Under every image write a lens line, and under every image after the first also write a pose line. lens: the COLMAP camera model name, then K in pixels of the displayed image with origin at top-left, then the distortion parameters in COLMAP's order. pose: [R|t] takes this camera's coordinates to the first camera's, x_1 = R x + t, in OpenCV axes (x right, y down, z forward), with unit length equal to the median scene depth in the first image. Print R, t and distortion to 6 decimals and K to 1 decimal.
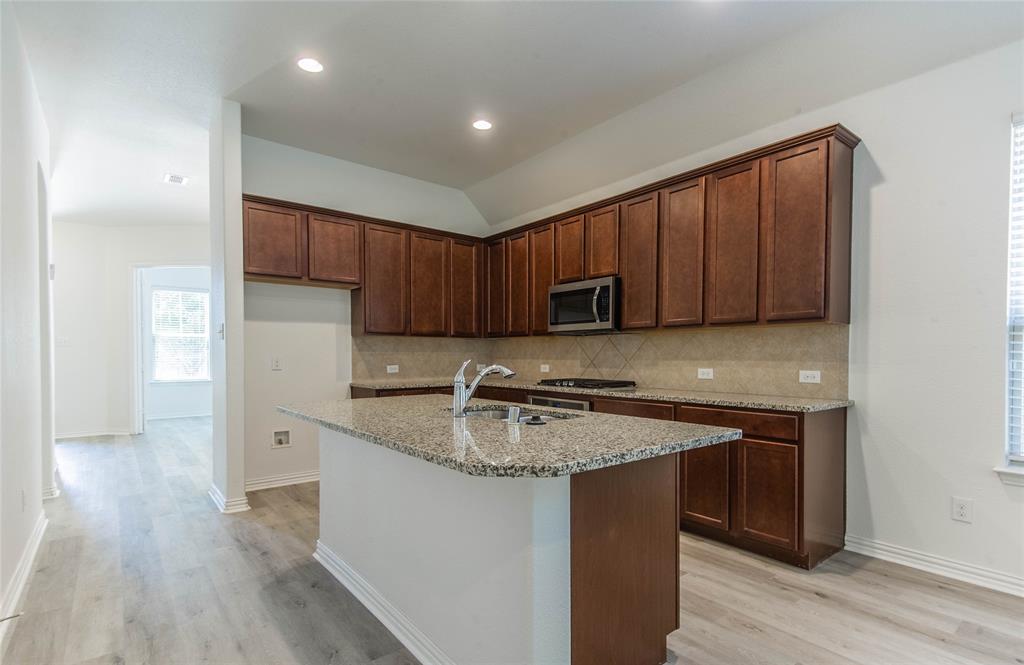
lens RADIAL K [[496.9, 0, 528.4], [0, 496.9, 365.9], [0, 0, 1]] dist [0.044237, -0.024977]
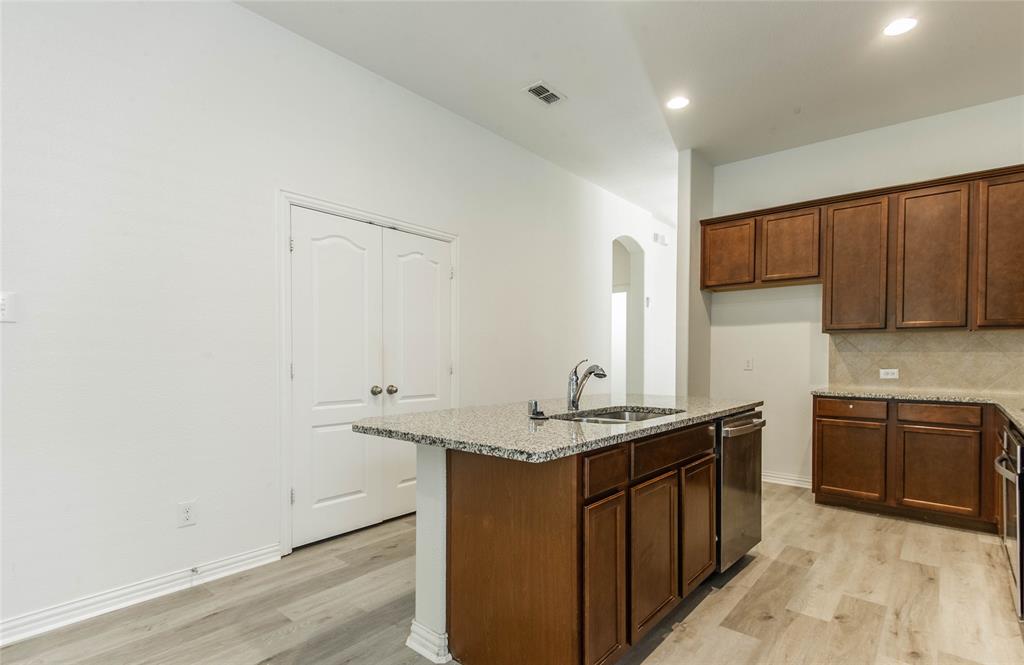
lens RADIAL K [[496.9, 0, 526.9], [0, 496.9, 364.0], [0, 0, 1]] dist [0.044237, -0.024977]
pose [[0.184185, 0.015592, -0.982768, 0.524580], [-0.023507, 0.999658, 0.011454, -0.006541], [0.982610, 0.020993, 0.184489, 0.380337]]
